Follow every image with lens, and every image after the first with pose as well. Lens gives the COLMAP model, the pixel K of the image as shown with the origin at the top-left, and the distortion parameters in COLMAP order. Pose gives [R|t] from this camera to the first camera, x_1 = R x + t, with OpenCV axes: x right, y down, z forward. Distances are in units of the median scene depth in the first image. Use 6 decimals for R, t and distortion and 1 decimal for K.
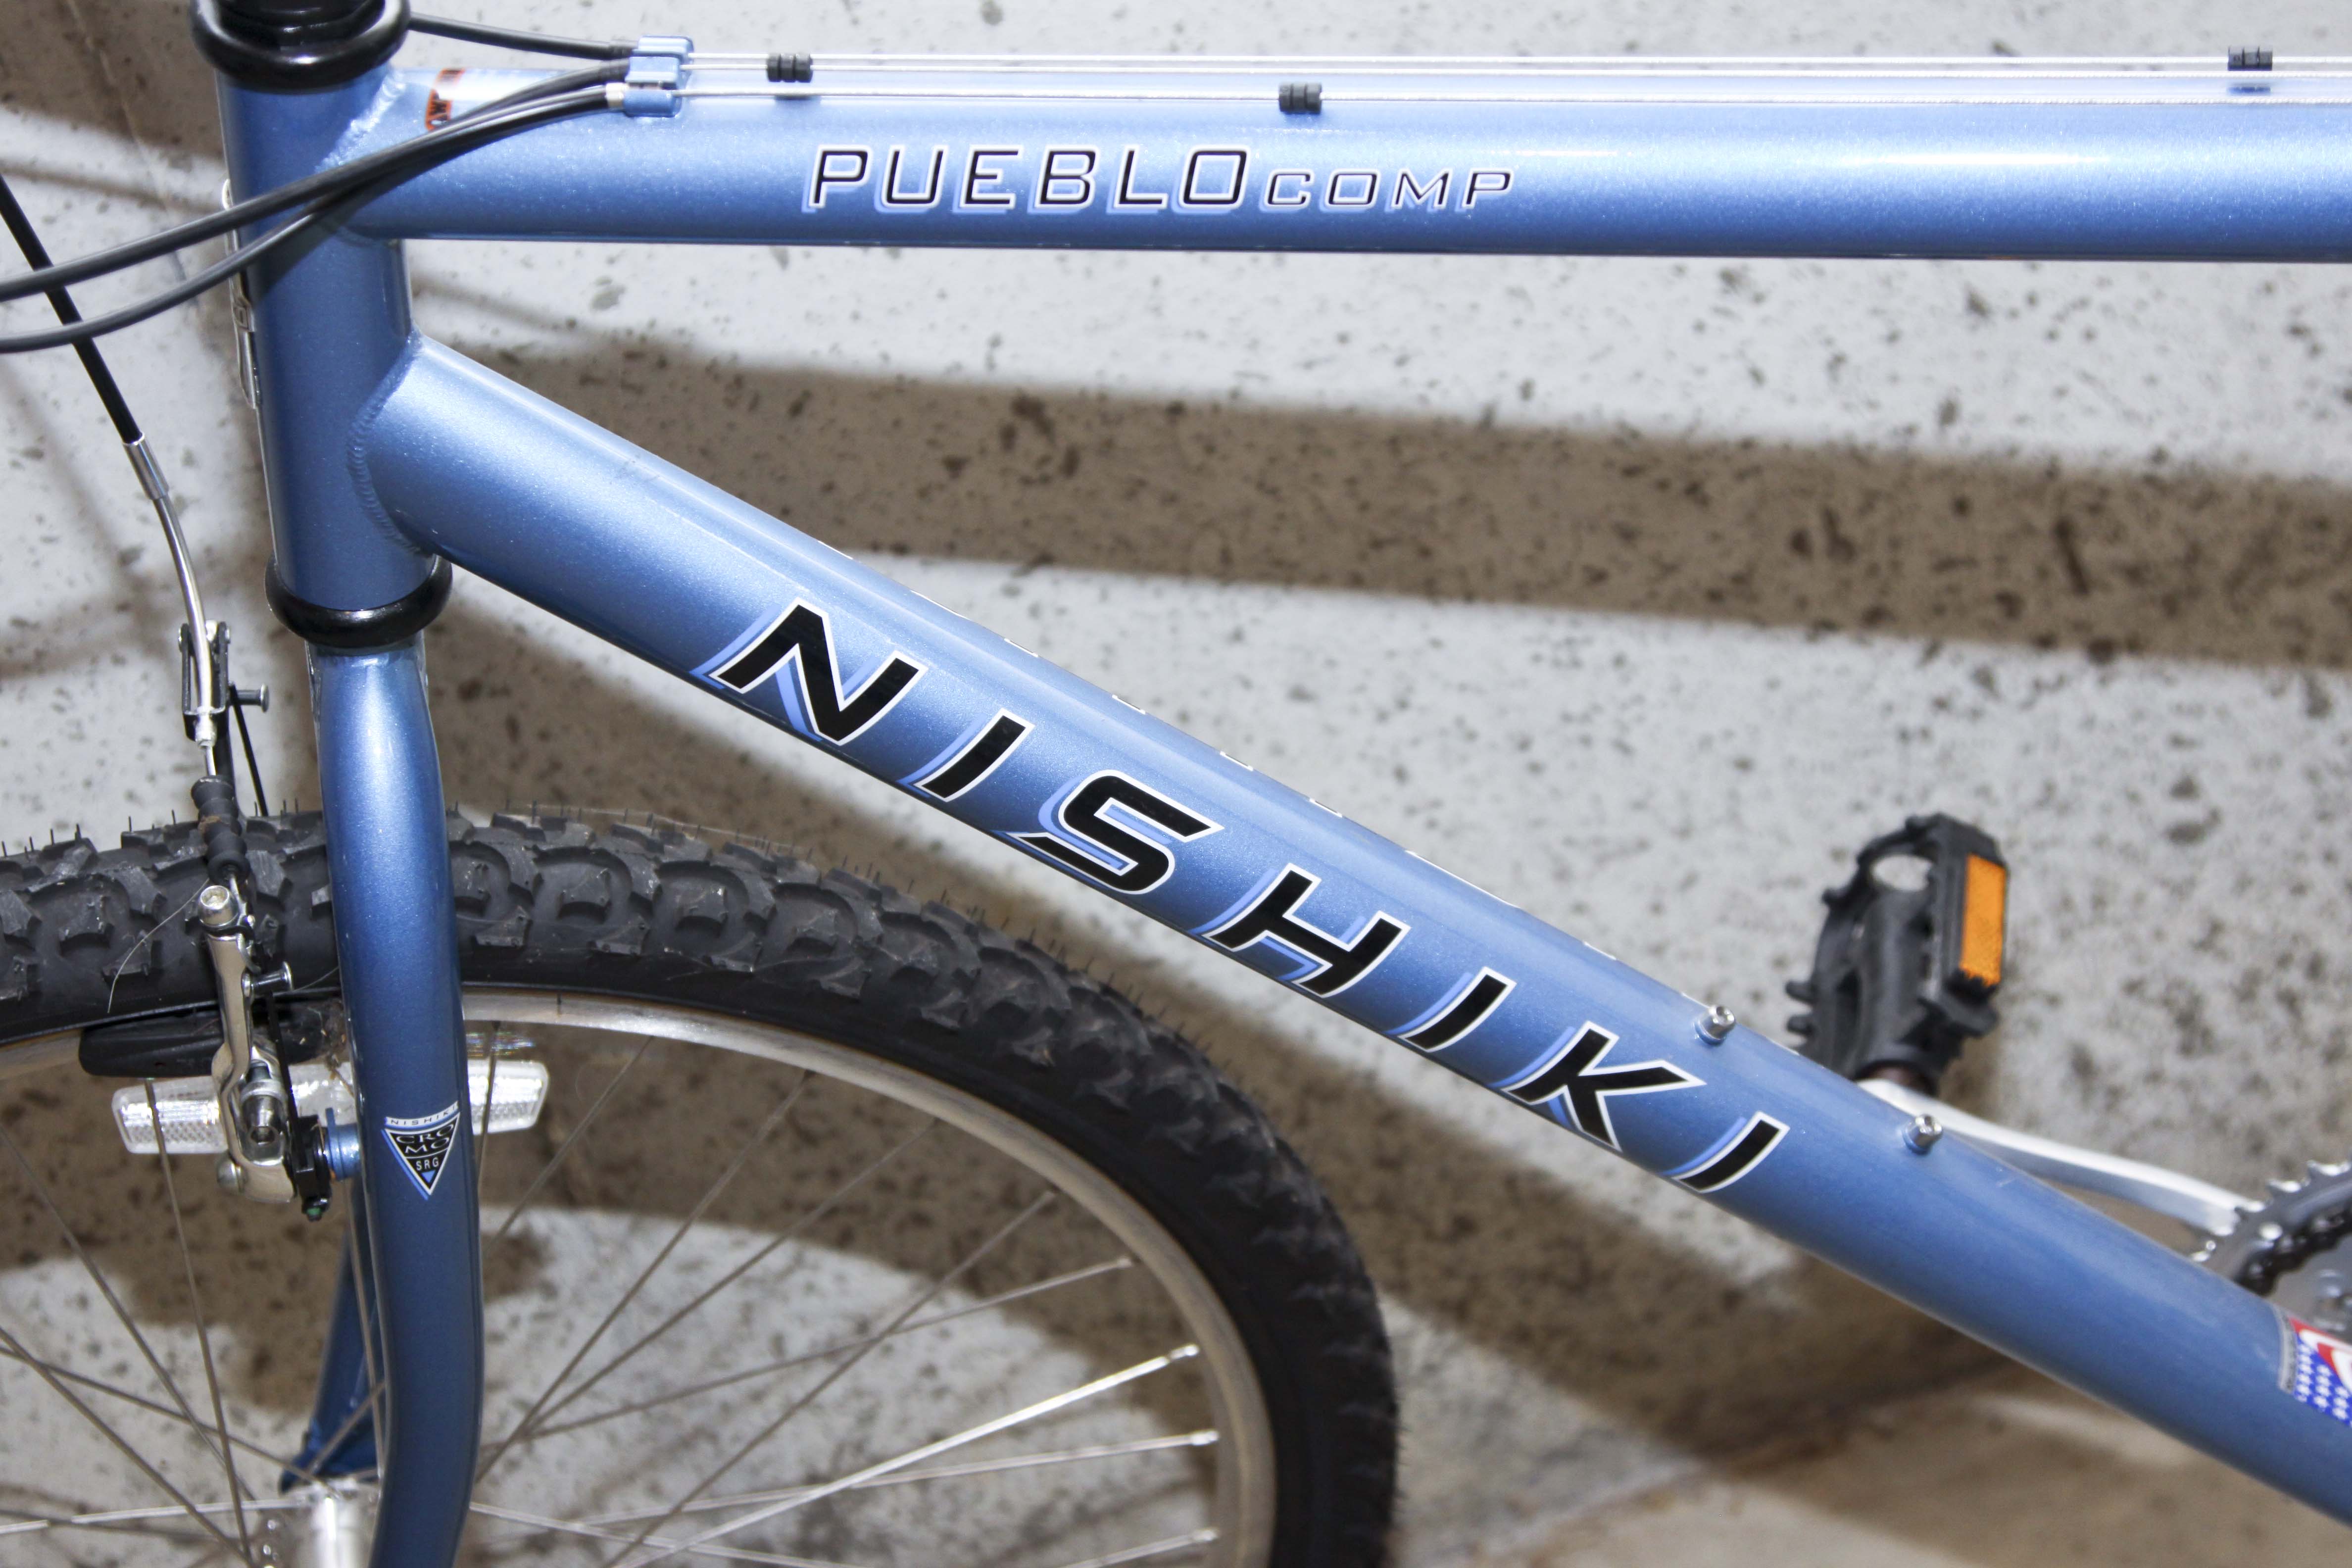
lens RADIAL K [[4729.4, 0, 1176.0], [0, 4729.4, 784.0], [0, 0, 1]] dist [0.080157, 0.320614]
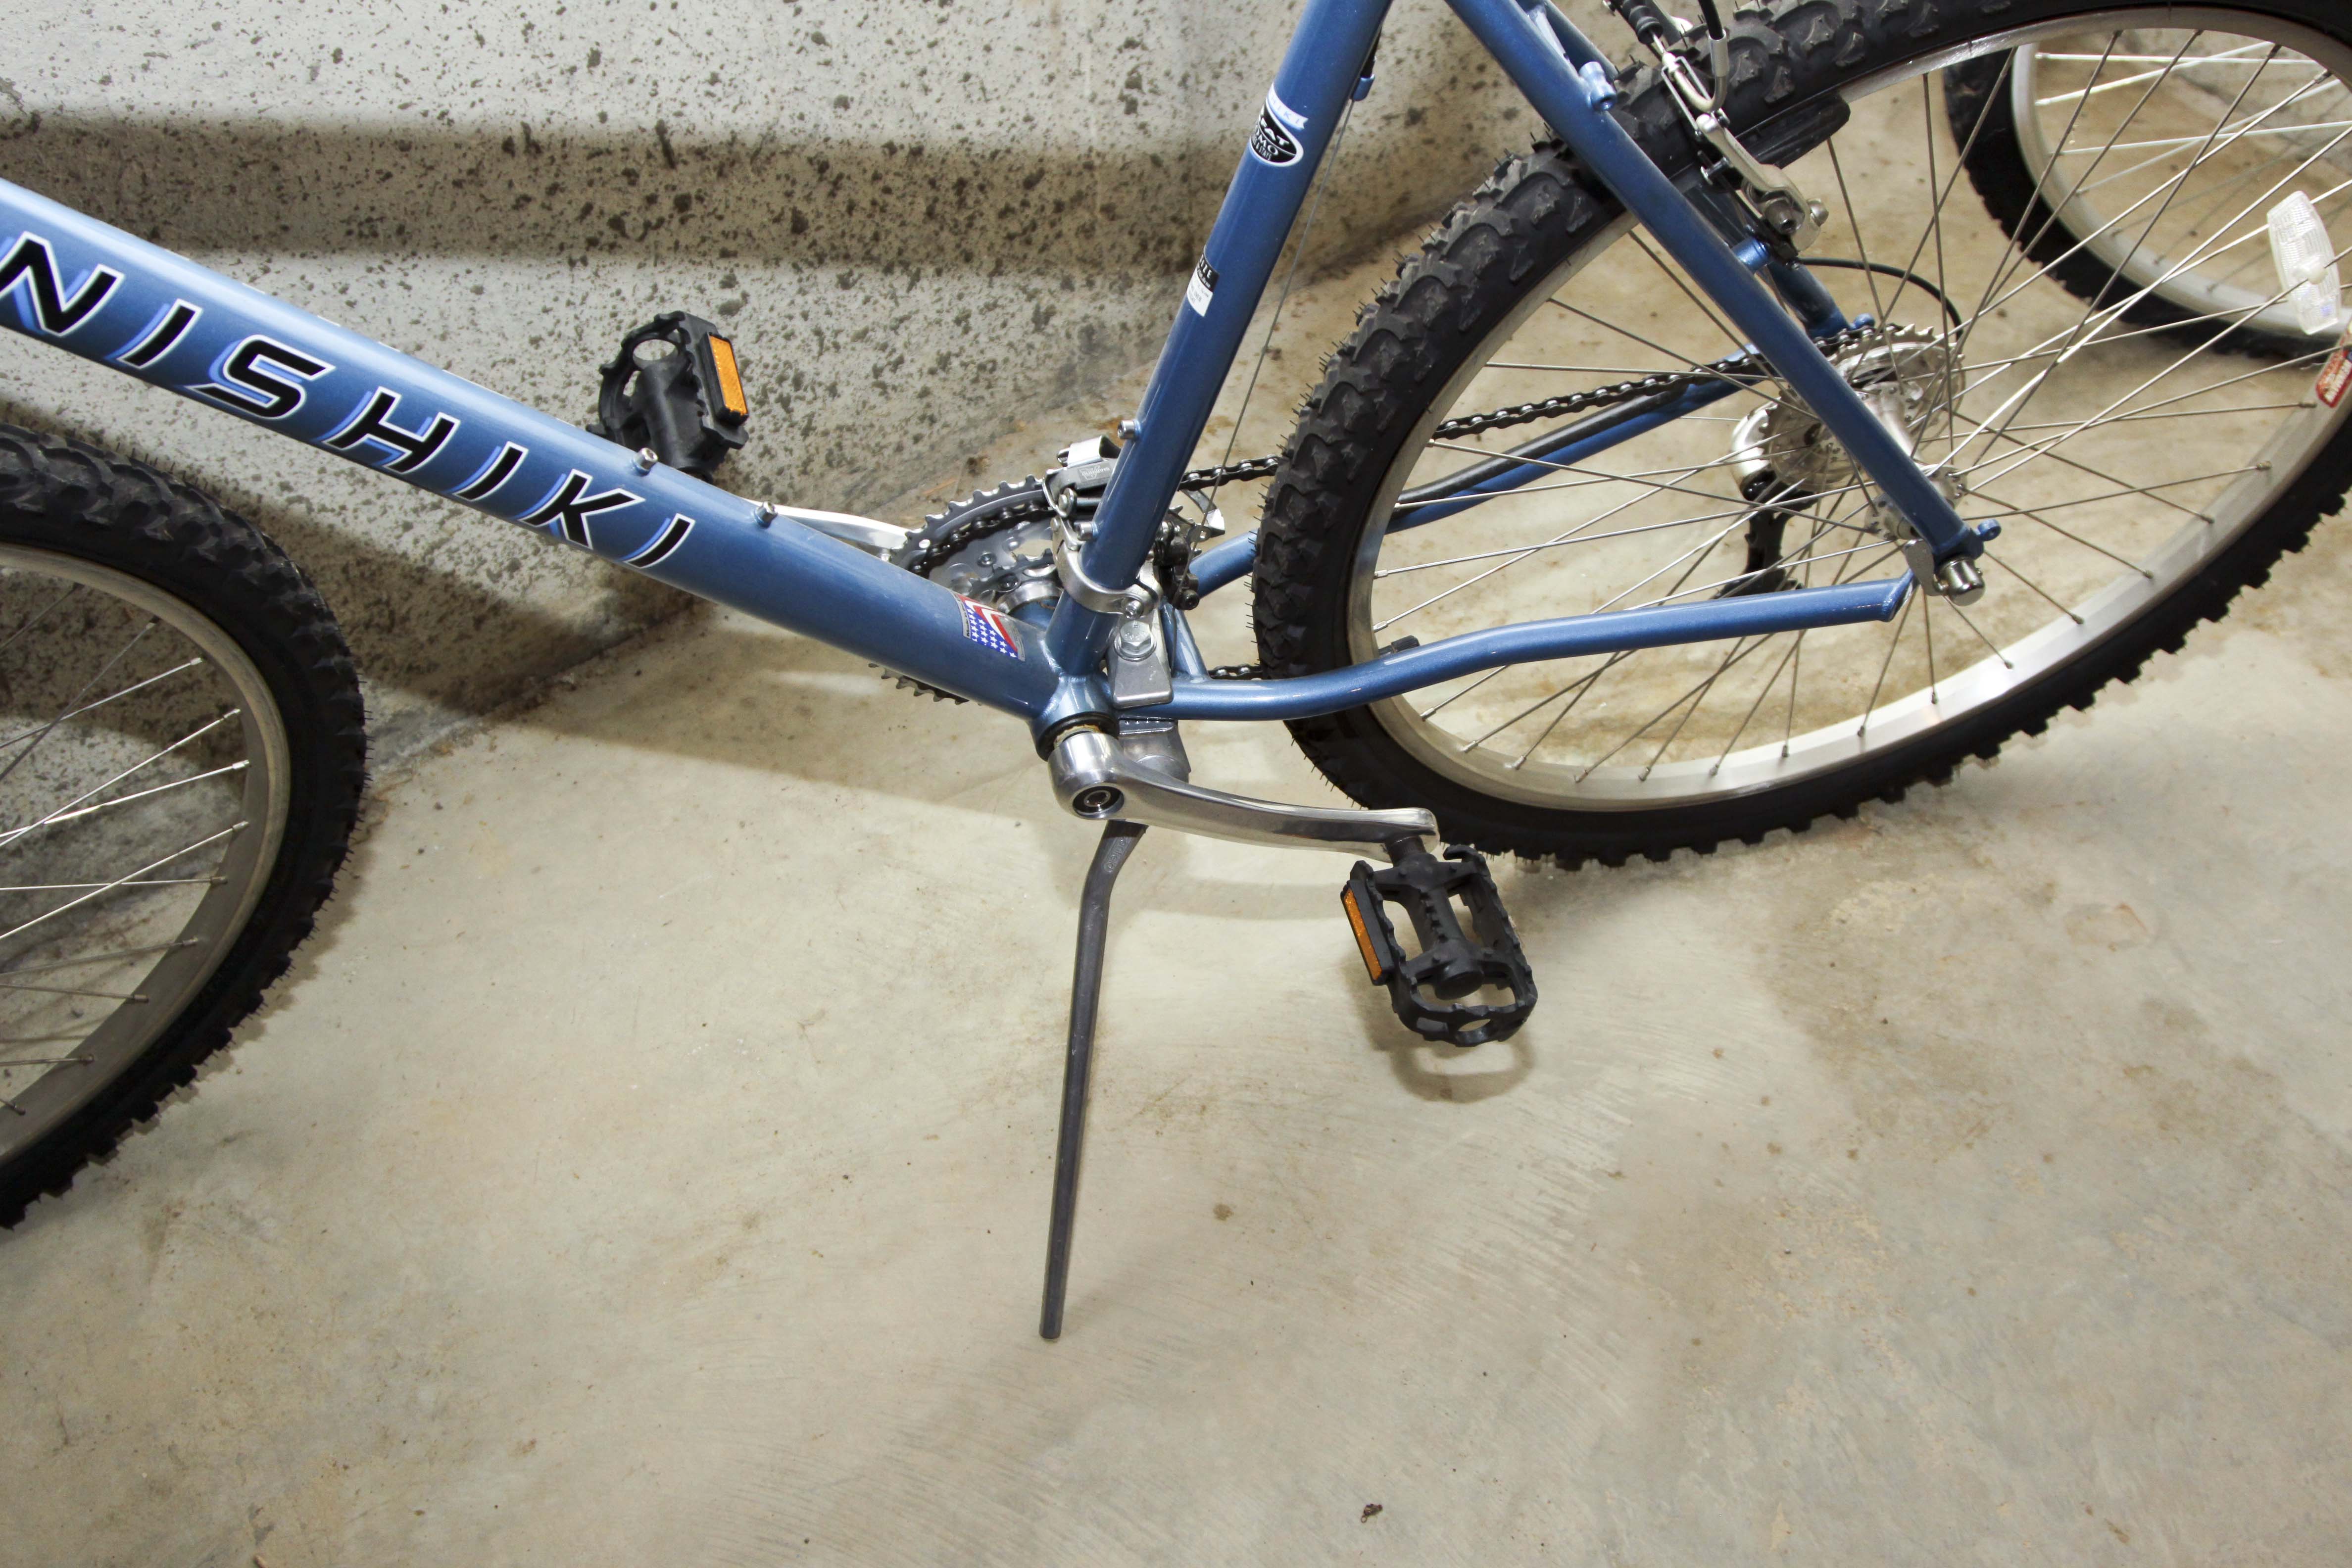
lens RADIAL K [[2618.9, 0, 1186.9], [0, 2618.9, 768.2], [0, 0, 1]] dist [-0.111306, 0.060871]
pose [[0.860576, -0.166789, 0.481238, -0.123384], [0.071065, 0.974939, 0.210816, -0.014351], [-0.504340, -0.147224, 0.850862, 0.123541]]
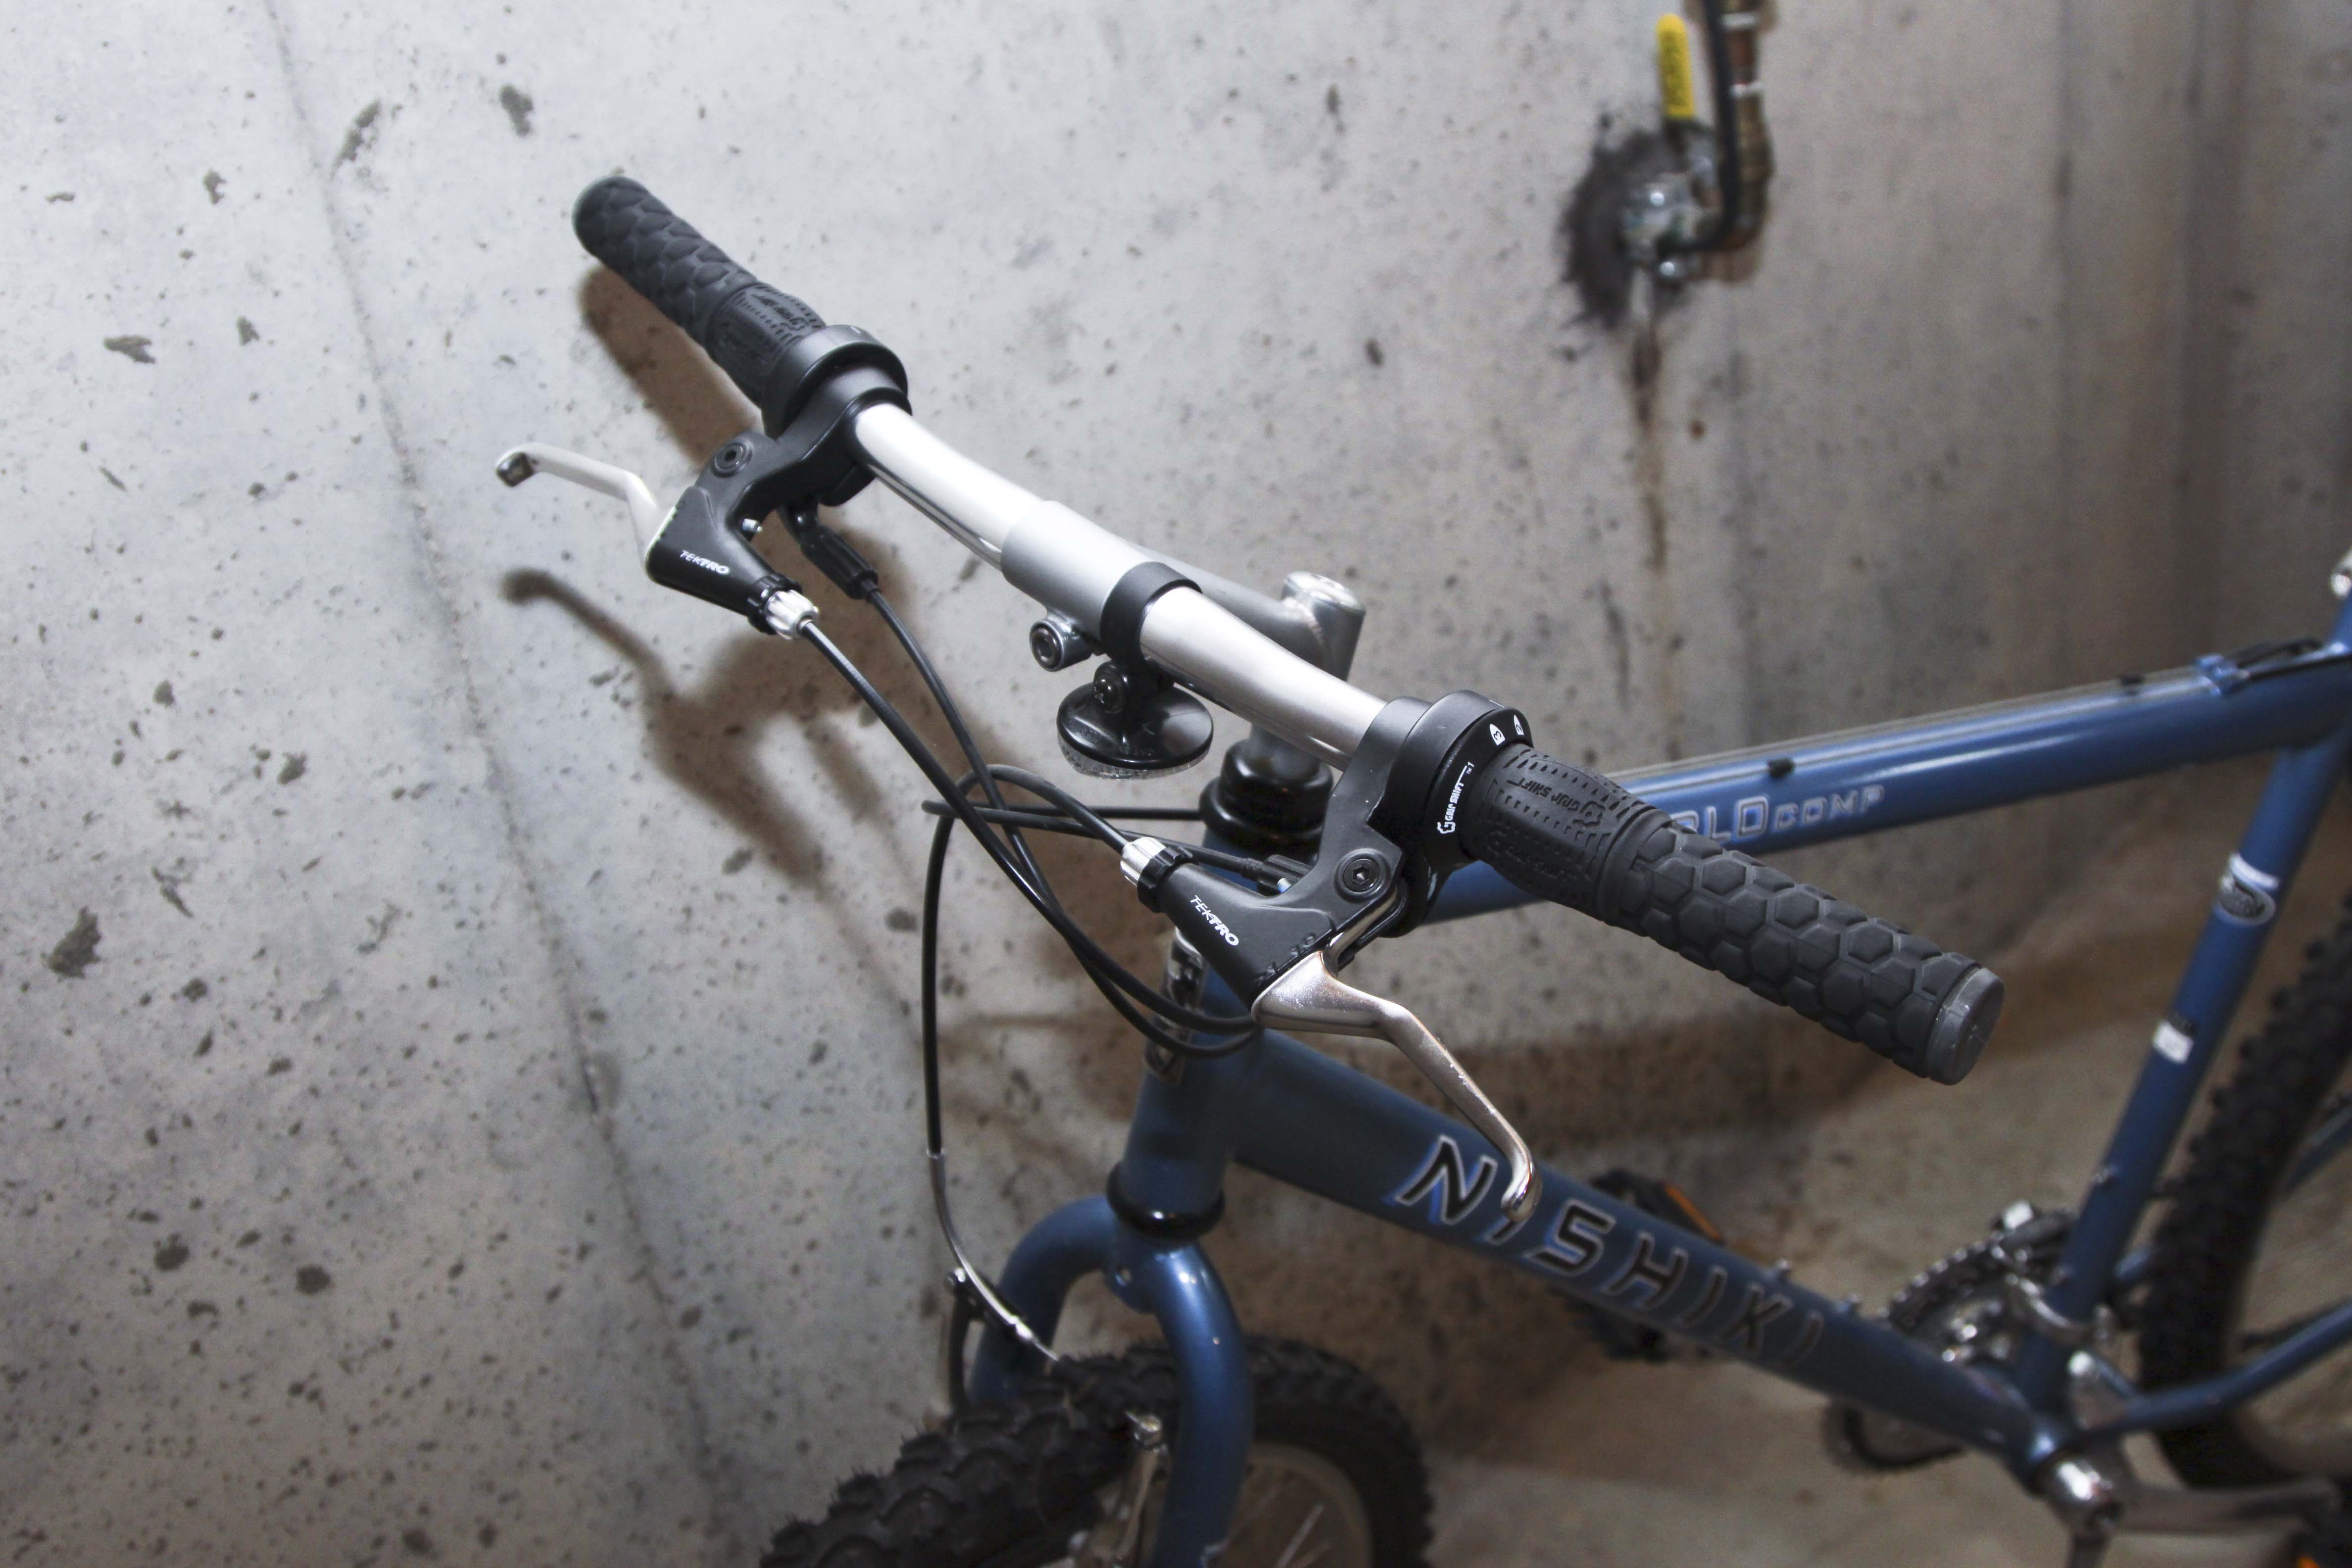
lens RADIAL K [[2618.9, 0, 1186.9], [0, 2618.9, 768.2], [0, 0, 1]] dist [-0.111306, 0.060871]
pose [[0.812930, -0.137658, 0.565858, -0.457399], [0.253371, 0.958482, -0.130829, -0.046340], [-0.524355, 0.249726, 0.814057, 0.201893]]
